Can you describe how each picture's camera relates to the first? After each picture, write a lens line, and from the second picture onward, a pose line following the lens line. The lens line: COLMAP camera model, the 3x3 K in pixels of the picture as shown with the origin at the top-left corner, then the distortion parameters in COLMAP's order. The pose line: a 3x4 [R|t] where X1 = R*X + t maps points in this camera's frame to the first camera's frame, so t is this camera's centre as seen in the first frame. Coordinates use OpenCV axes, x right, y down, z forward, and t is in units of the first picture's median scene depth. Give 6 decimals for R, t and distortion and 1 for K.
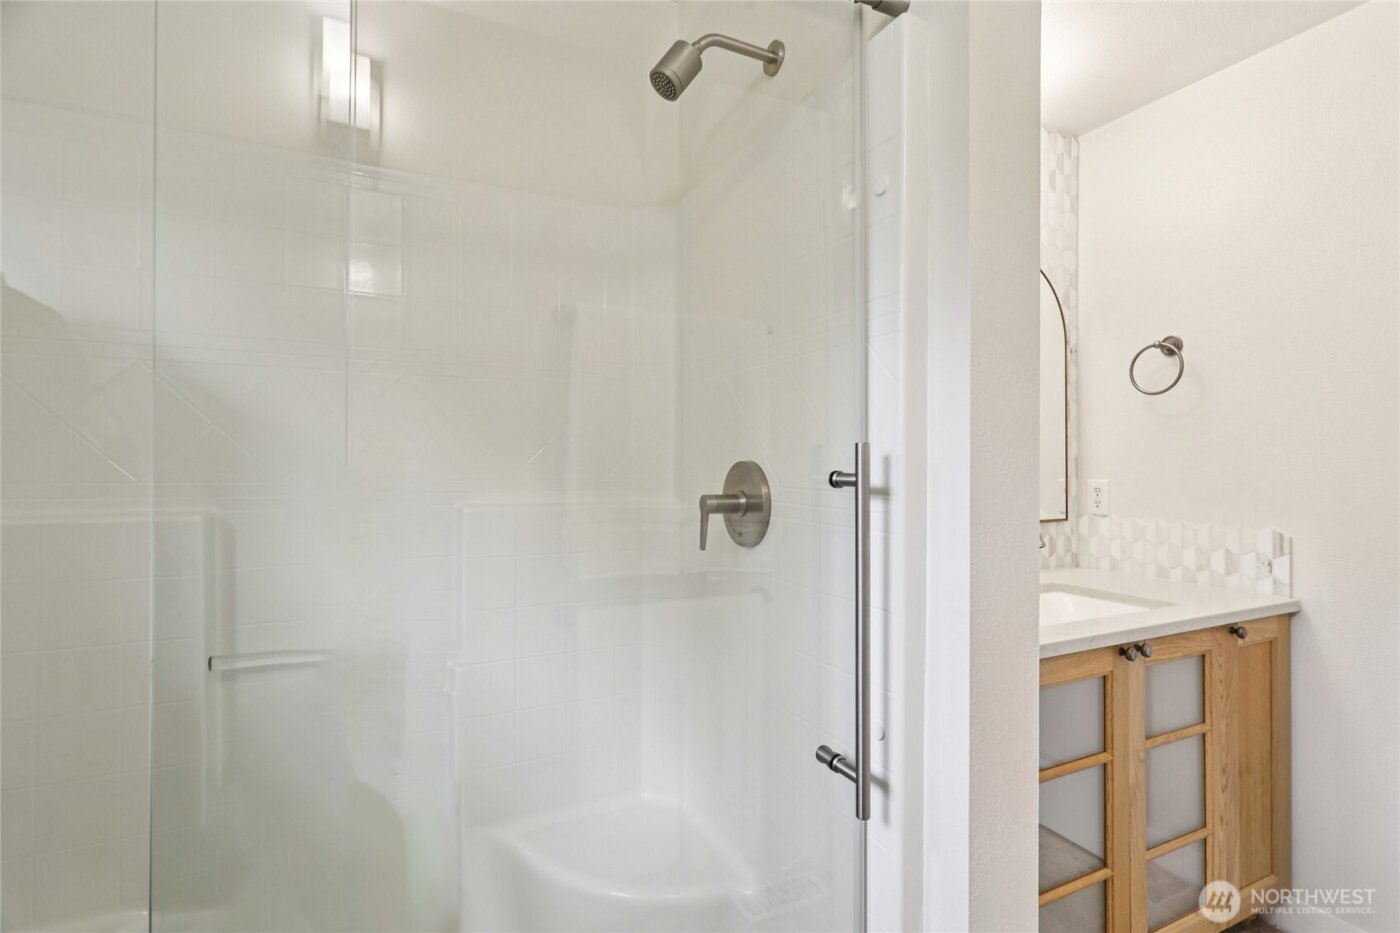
lens RADIAL K [[665.0, 0, 702.1], [0, 665.0, 463.9], [0, 0, 1]] dist [-0.002724, 0.001846]
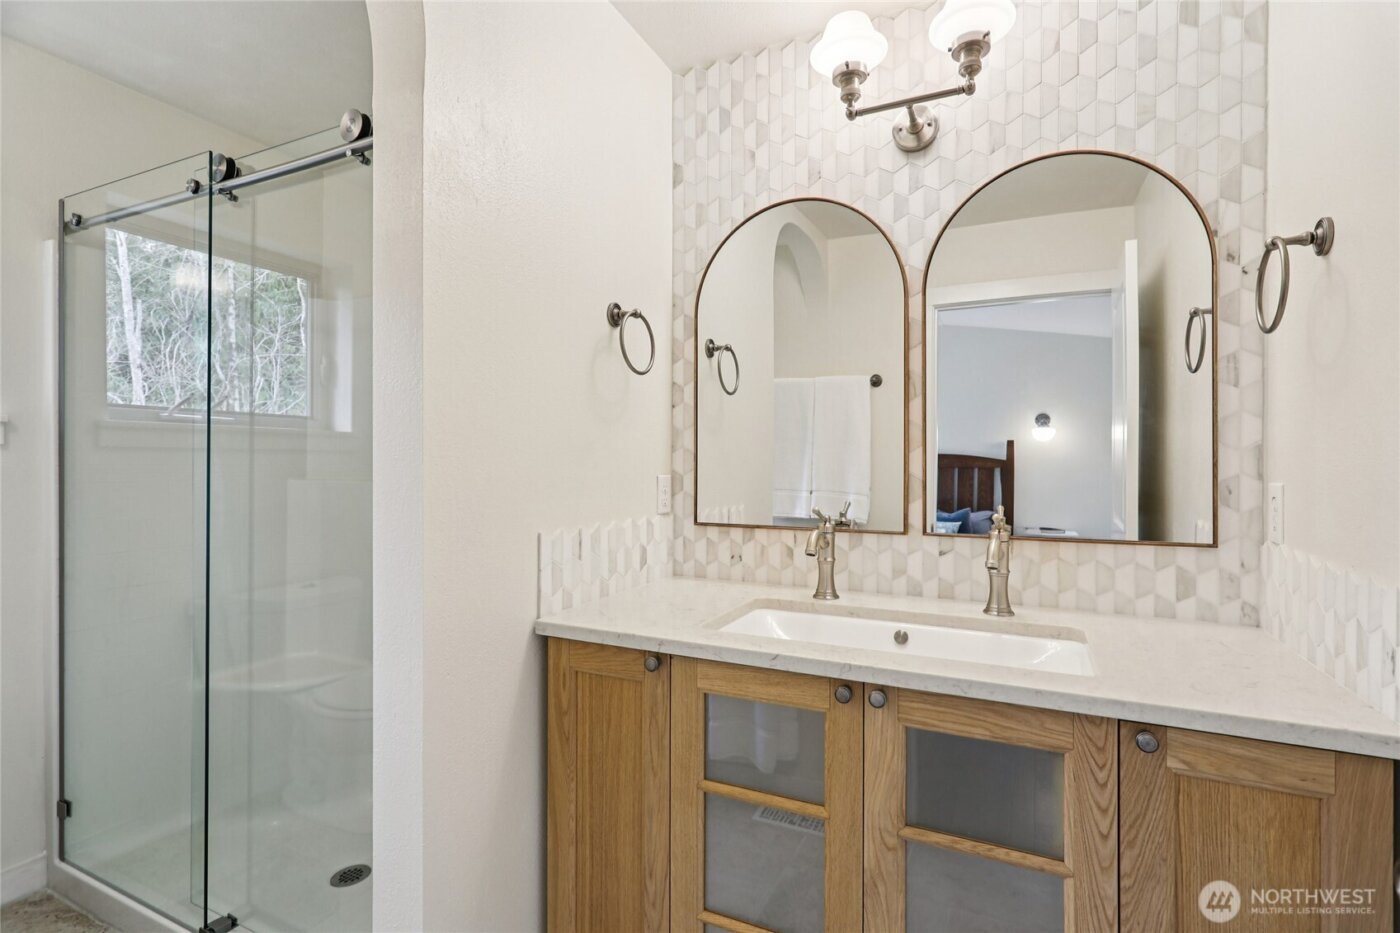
lens RADIAL K [[665.0, 0, 712.4], [0, 665.0, 470.5], [0, 0, 1]] dist [-0.002724, 0.001846]
pose [[0.636860, 0.011551, -0.770893, 0.732384], [-0.005330, 0.999930, 0.010580, 0.009152], [0.770961, -0.002629, 0.636877, 0.242733]]
